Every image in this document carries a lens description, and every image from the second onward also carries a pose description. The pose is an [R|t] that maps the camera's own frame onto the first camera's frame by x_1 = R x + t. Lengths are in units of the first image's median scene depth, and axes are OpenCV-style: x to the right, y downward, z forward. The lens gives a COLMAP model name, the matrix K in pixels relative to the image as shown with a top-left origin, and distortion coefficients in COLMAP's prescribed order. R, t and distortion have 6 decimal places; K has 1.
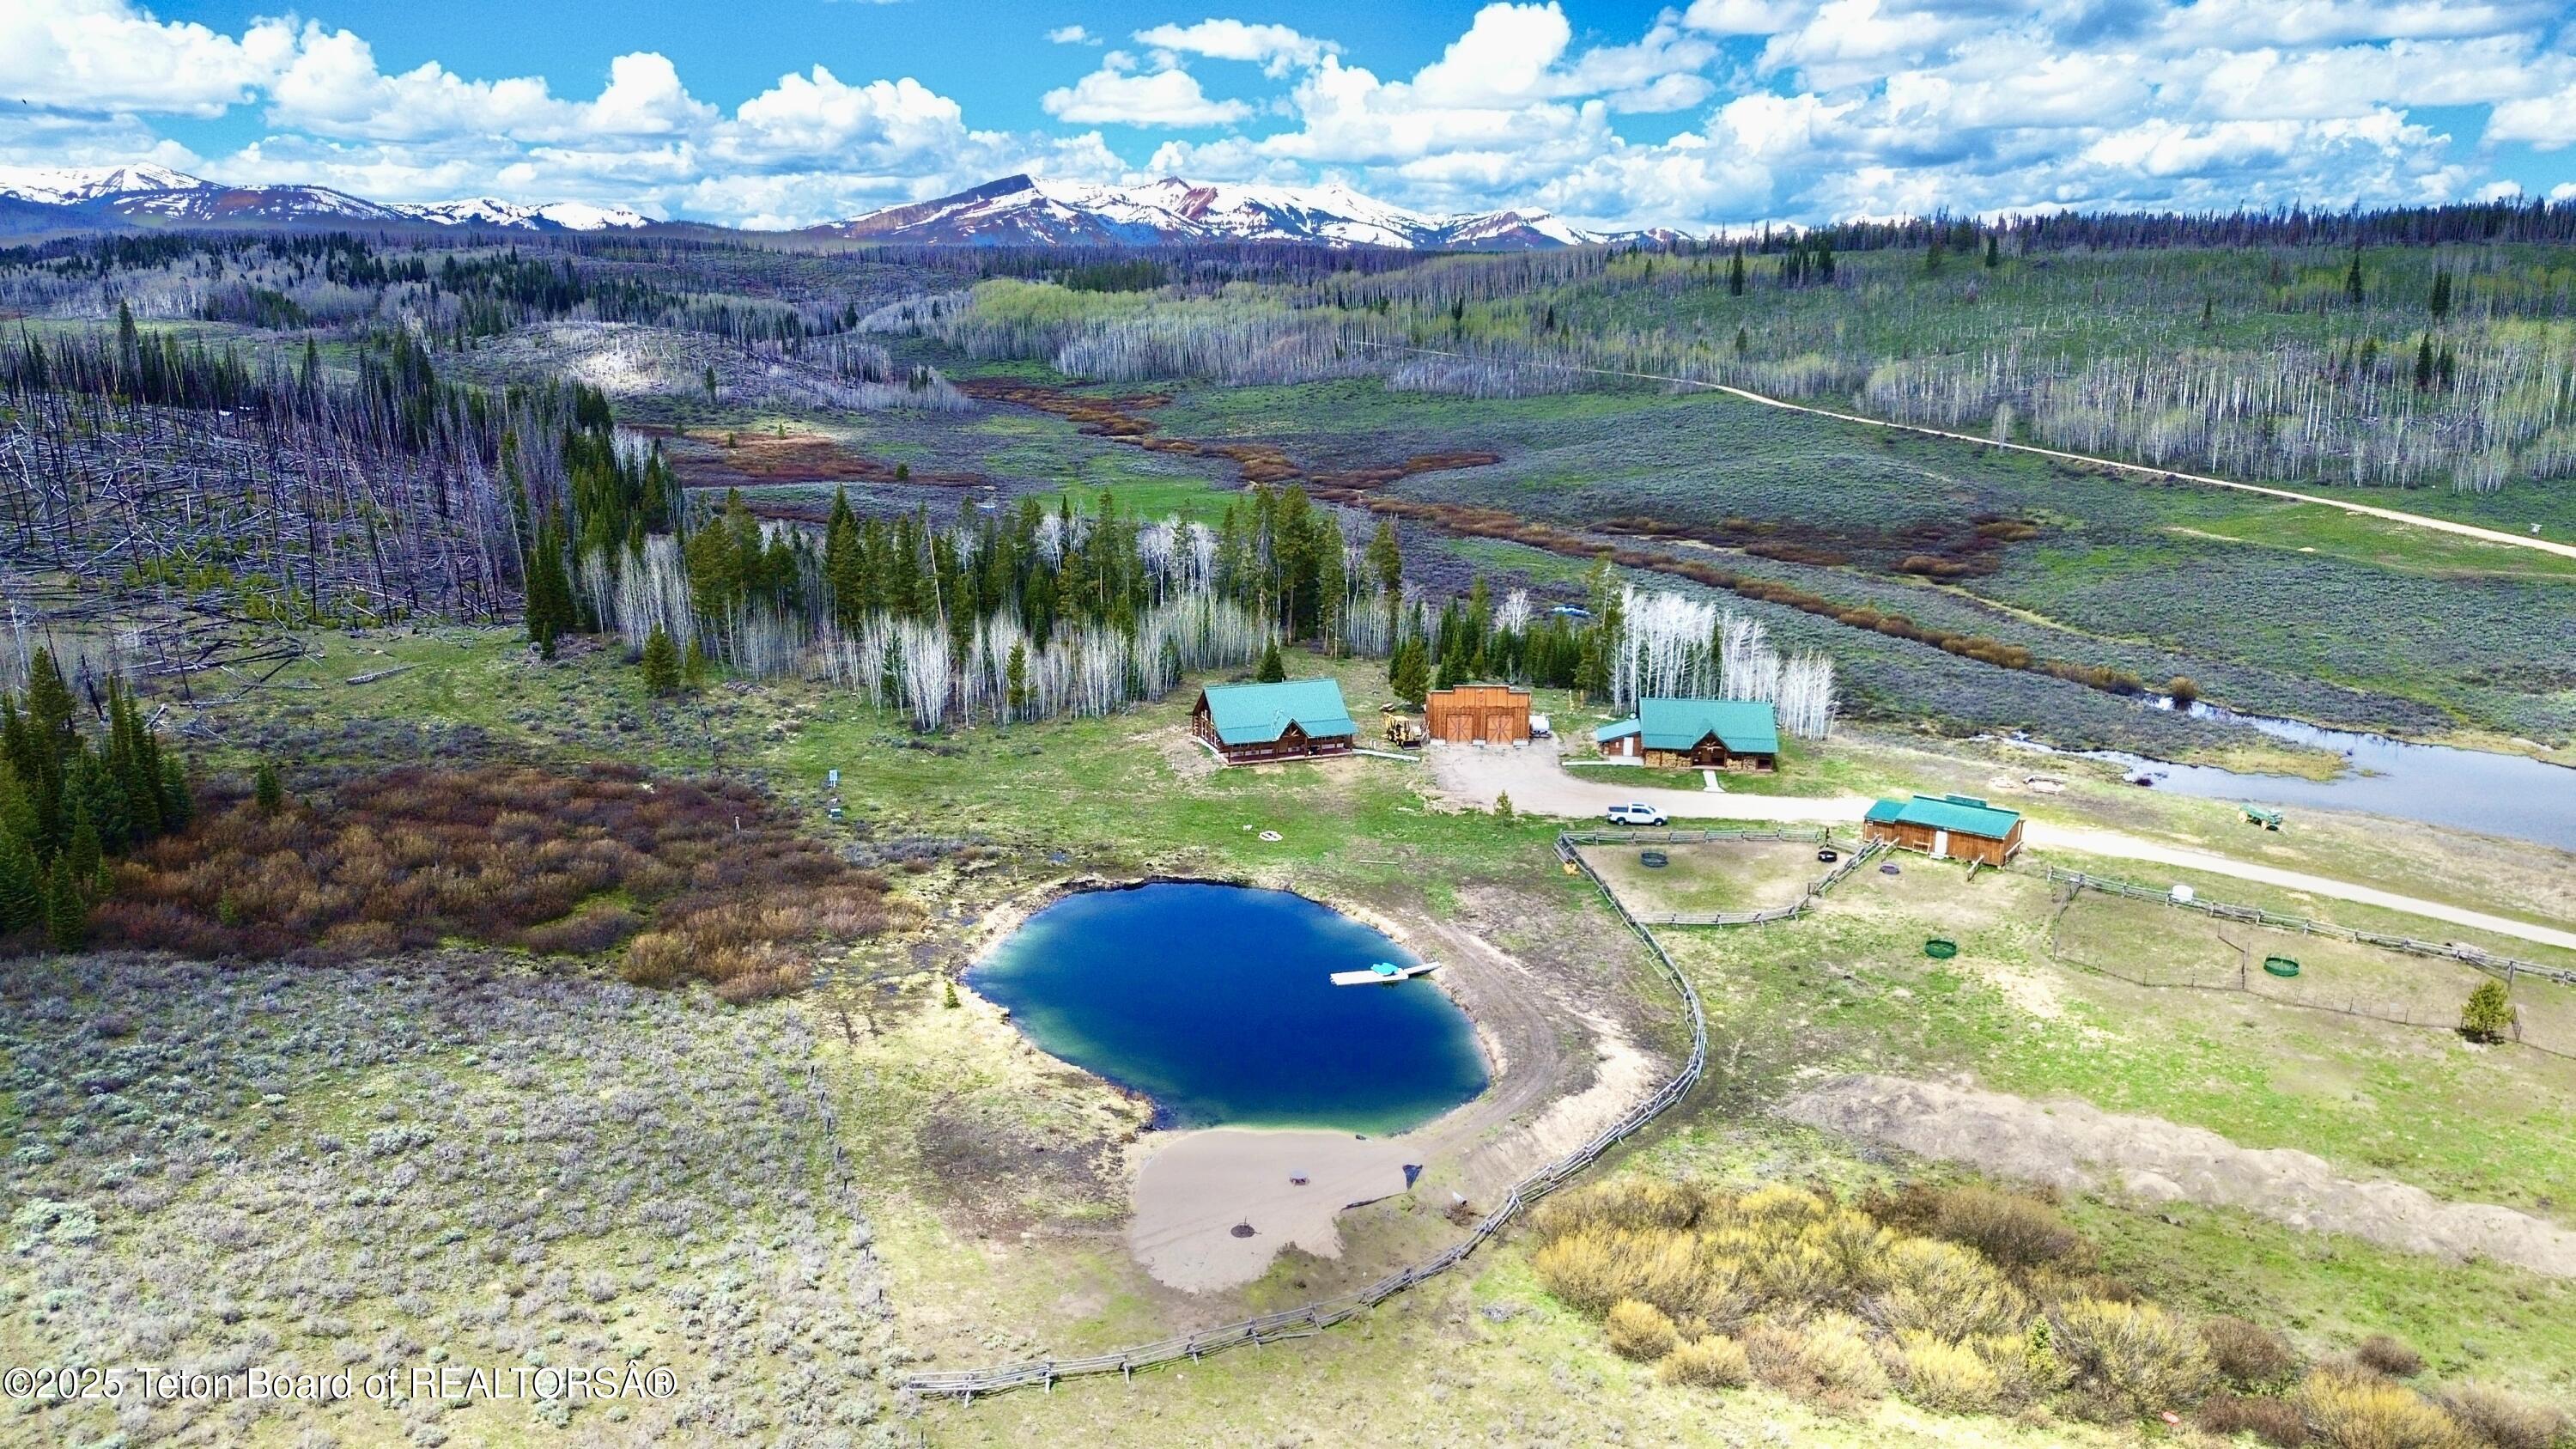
lens RADIAL K [[1828.2, 0, 1294.4], [0, 1828.2, 715.3], [0, 0, 1]] dist [0.077311, -0.073084]
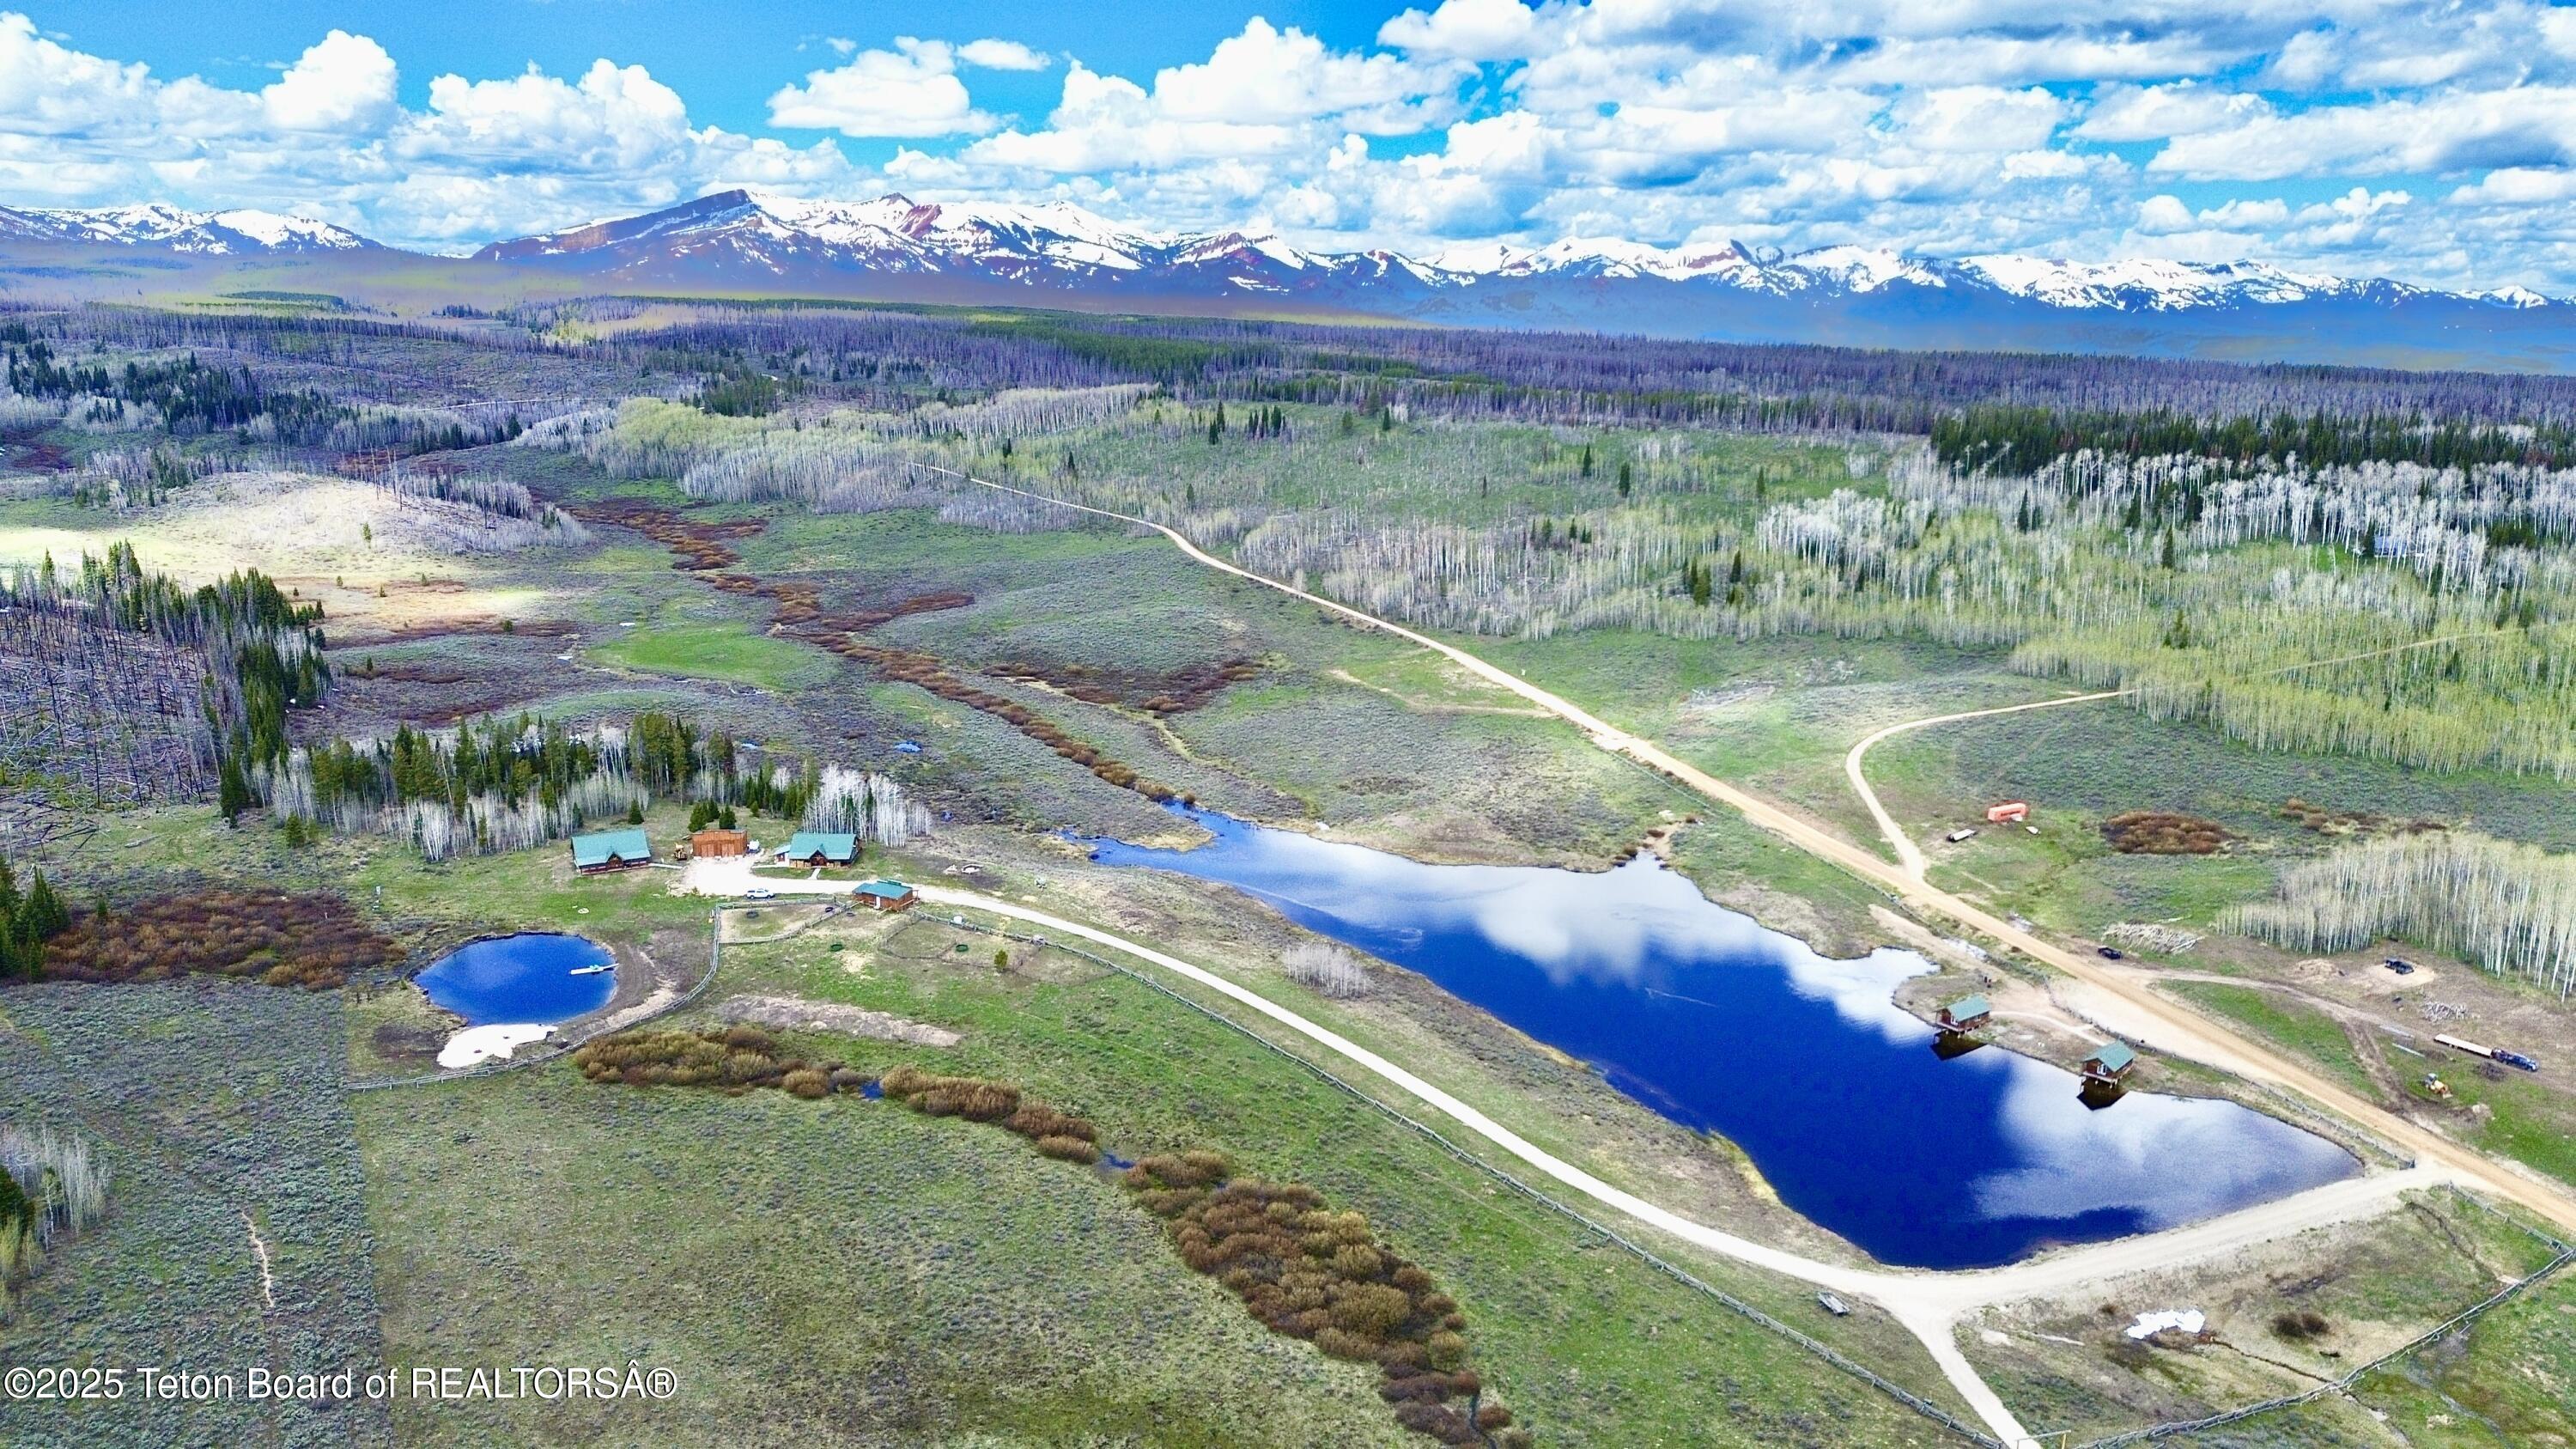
lens RADIAL K [[1826.1, 0, 1290.7], [0, 1826.1, 733.0], [0, 0, 1]] dist [0.067517, -0.056776]
pose [[0.990998, -0.025792, 0.131371, 0.431570], [0.025043, 0.999659, 0.007351, -0.113993], [-0.131516, -0.003995, 0.991306, -1.048825]]
